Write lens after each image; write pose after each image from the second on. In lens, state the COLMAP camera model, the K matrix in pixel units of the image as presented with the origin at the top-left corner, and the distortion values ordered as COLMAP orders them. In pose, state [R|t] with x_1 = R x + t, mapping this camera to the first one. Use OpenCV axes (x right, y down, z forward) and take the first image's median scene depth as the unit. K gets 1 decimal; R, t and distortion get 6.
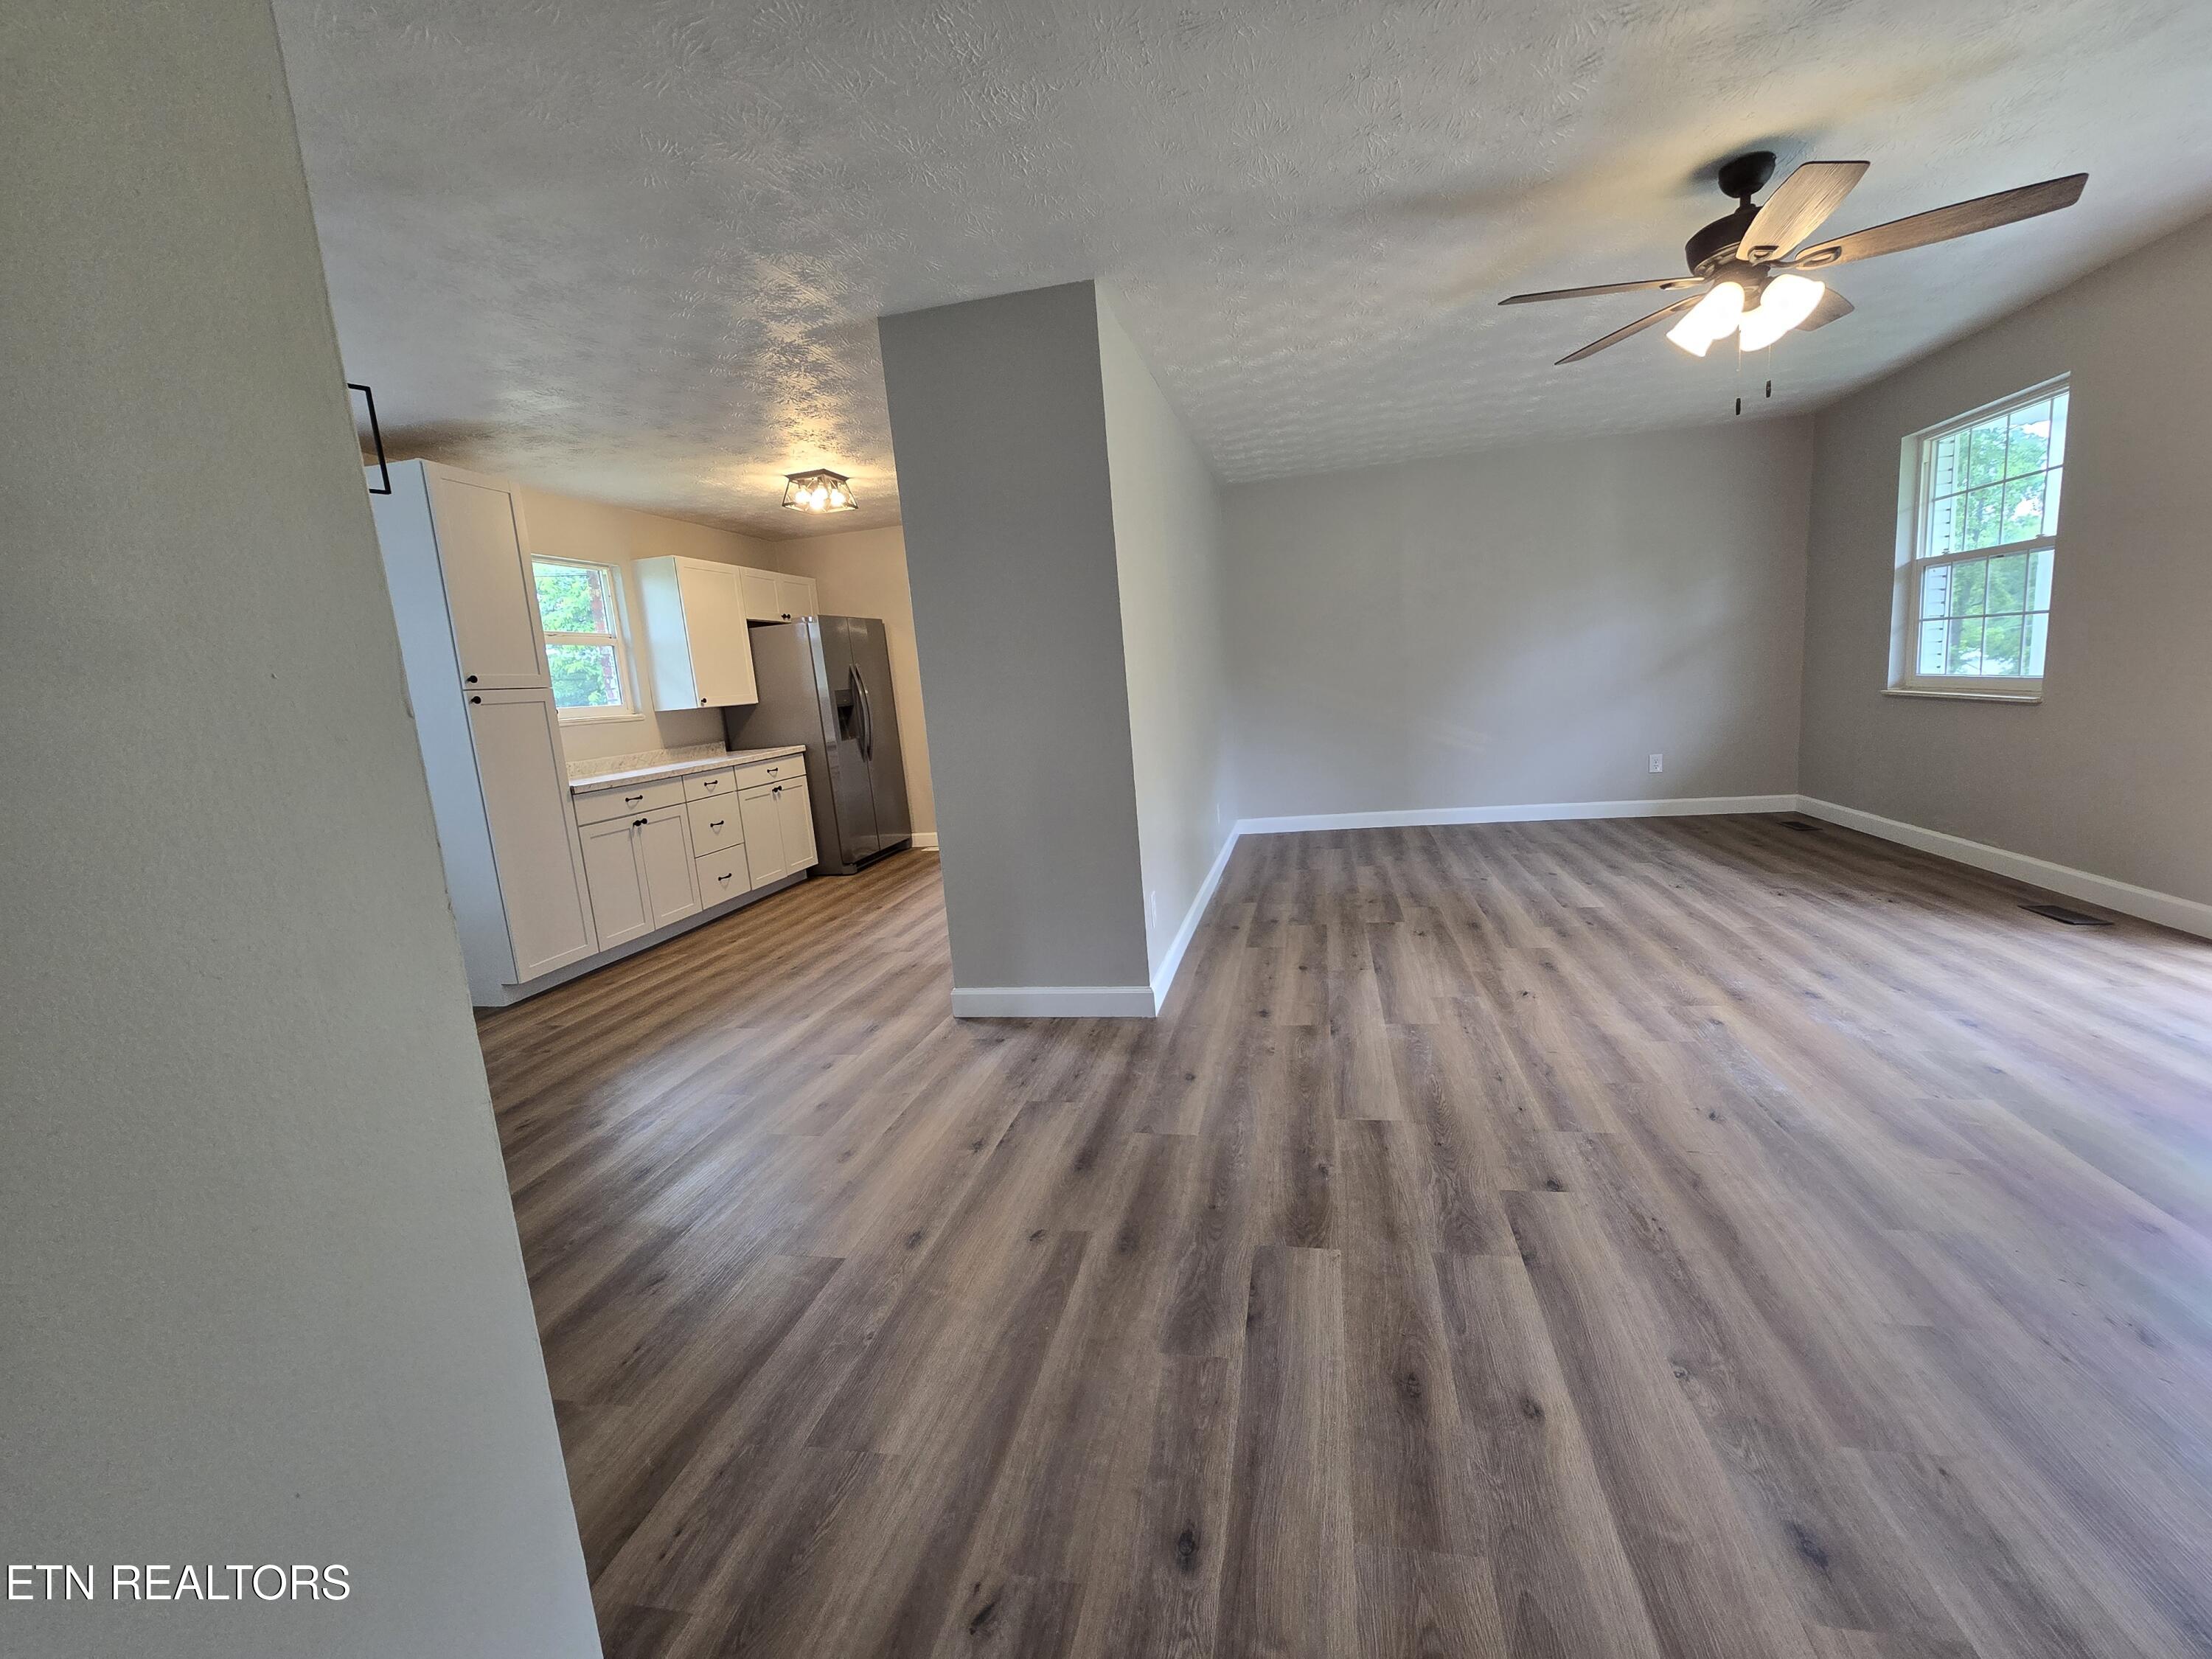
lens RADIAL K [[908.7, 0, 1123.8], [0, 908.7, 826.9], [0, 0, 1]] dist [-0.004676, 0.001047]
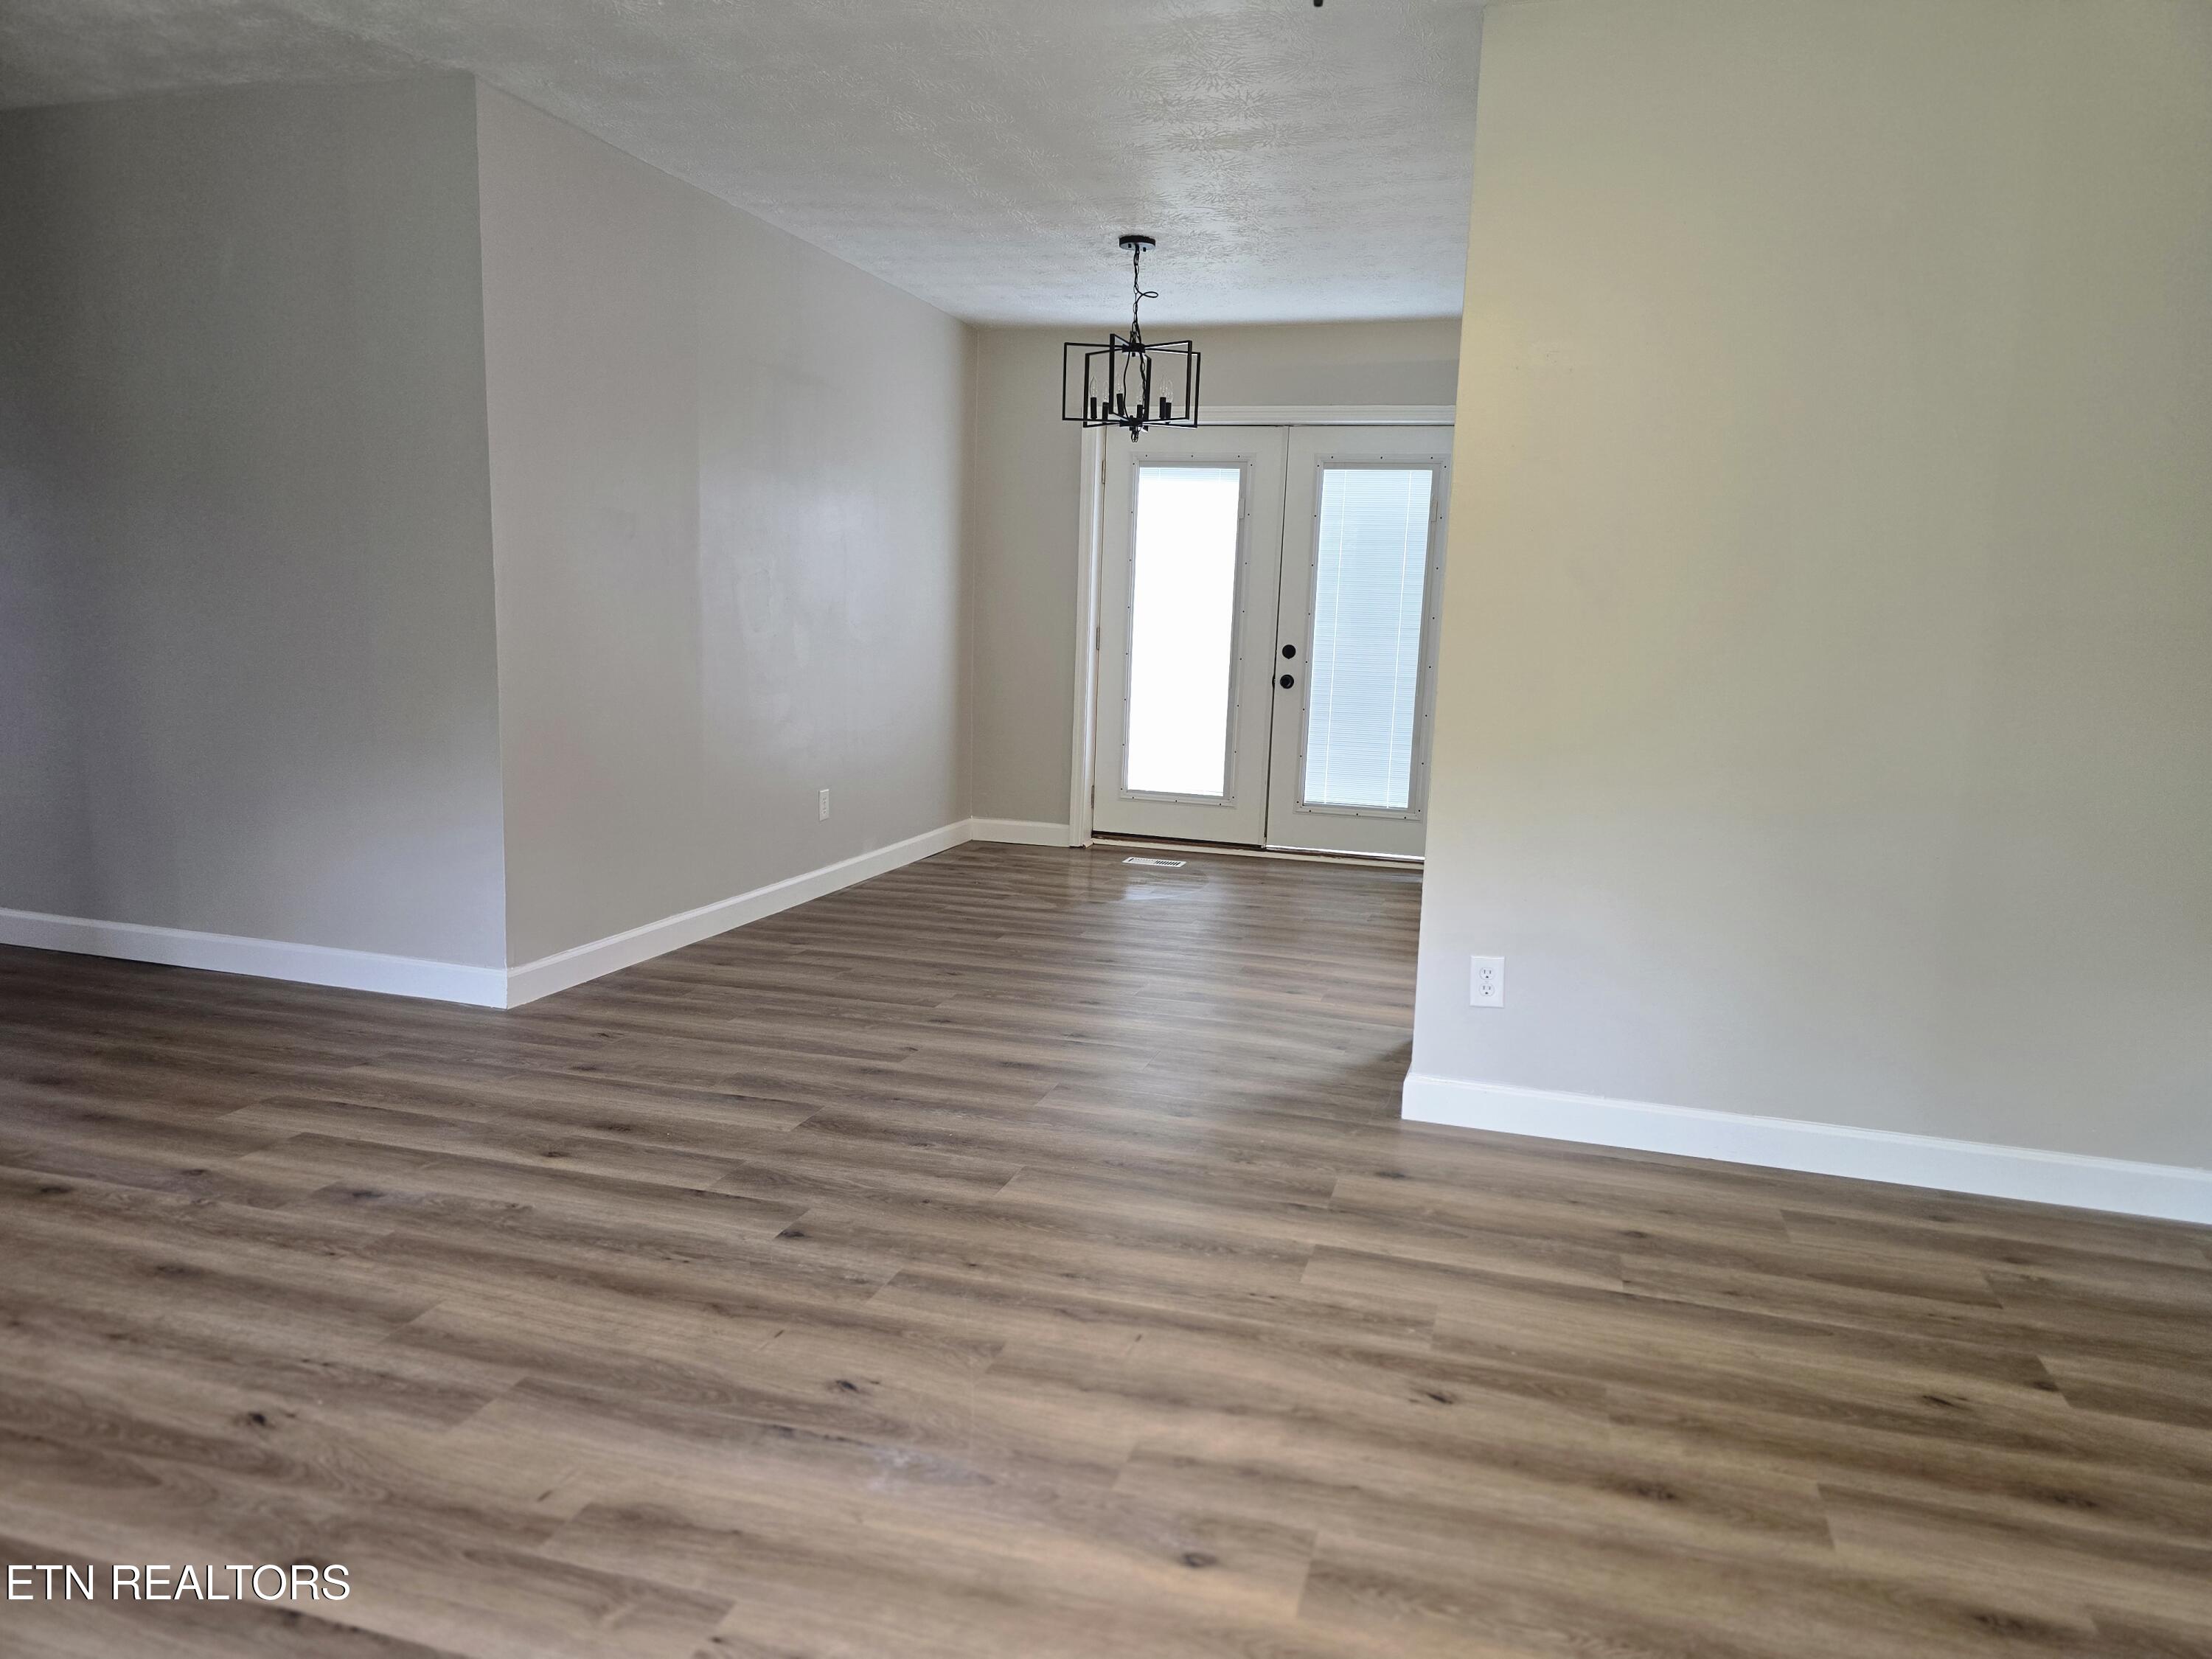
lens RADIAL K [[1482.6, 0, 1130.3], [0, 1482.6, 843.2], [0, 0, 1]] dist [0.056506, -0.047844]
pose [[-0.082946, 0.234676, -0.968528, 0.882868], [-0.190073, 0.950311, 0.246540, -0.177659], [0.978260, 0.204540, -0.034219, 0.668563]]
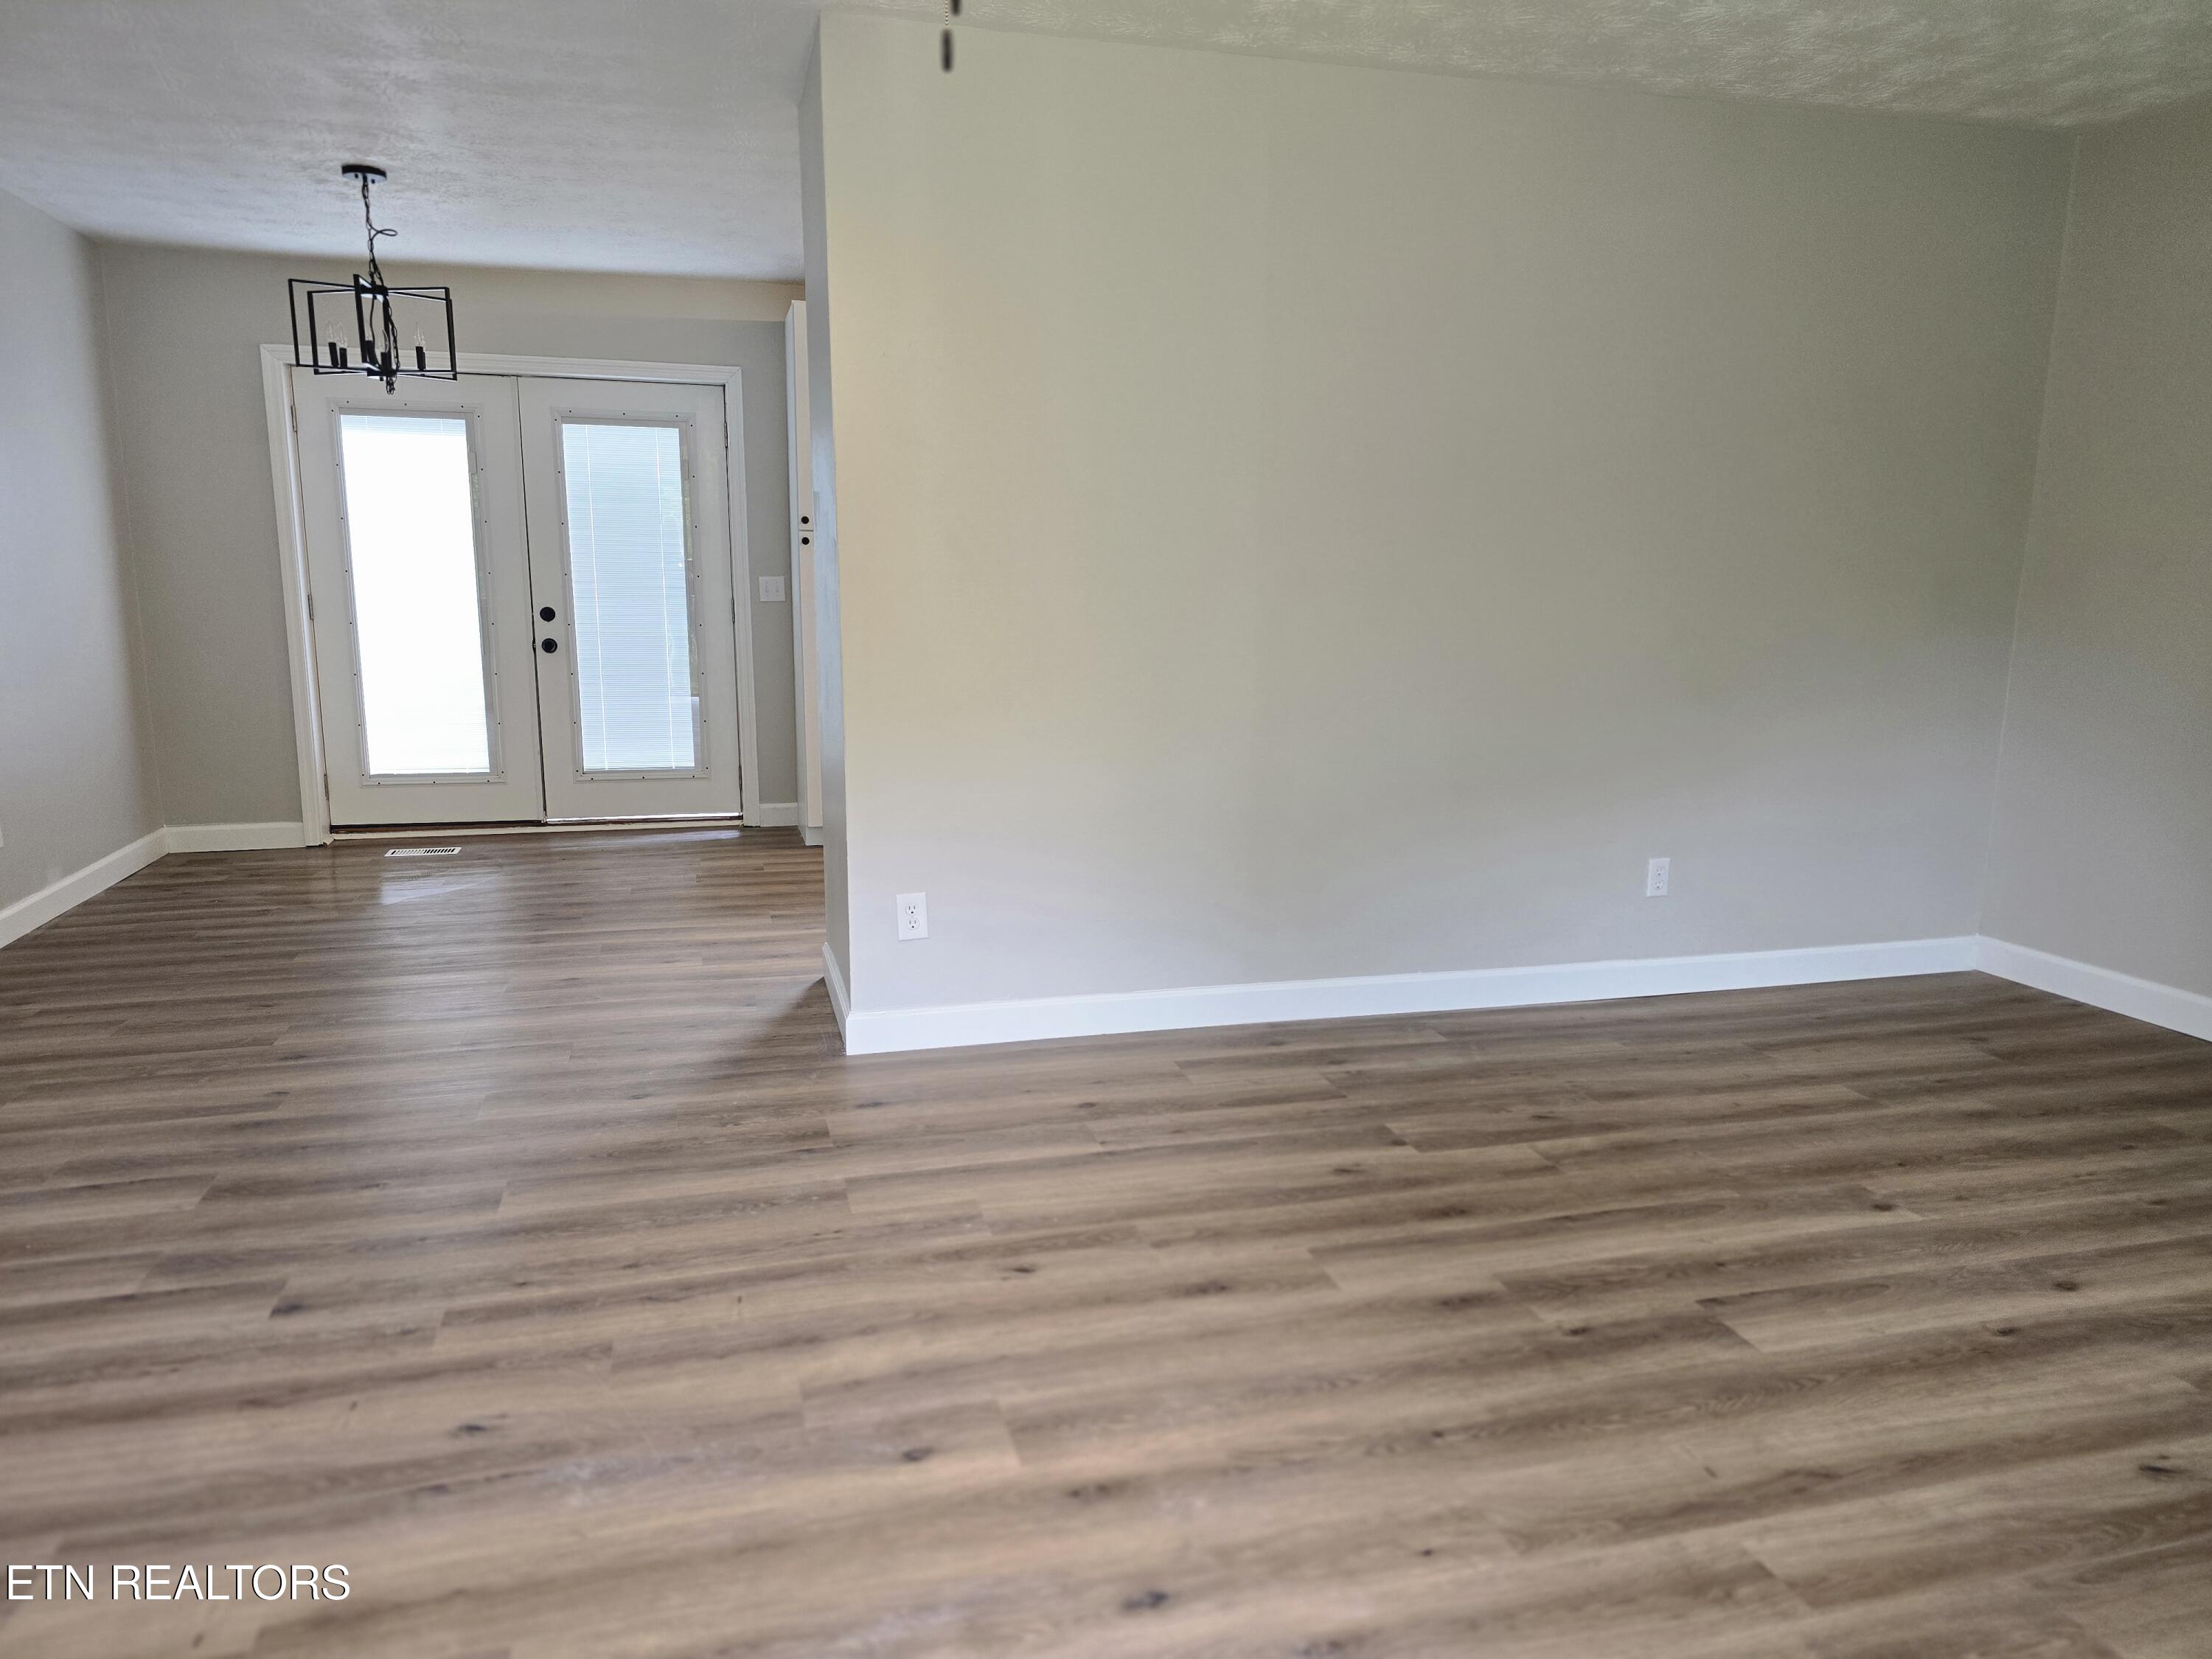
lens RADIAL K [[1482.6, 0, 1107.1], [0, 1482.6, 830.2], [0, 0, 1]] dist [0.056506, -0.047844]
pose [[0.449841, 0.238095, -0.860787, 0.908368], [-0.189354, 0.967324, 0.168609, -0.164362], [0.872805, 0.087146, 0.480227, 0.503216]]
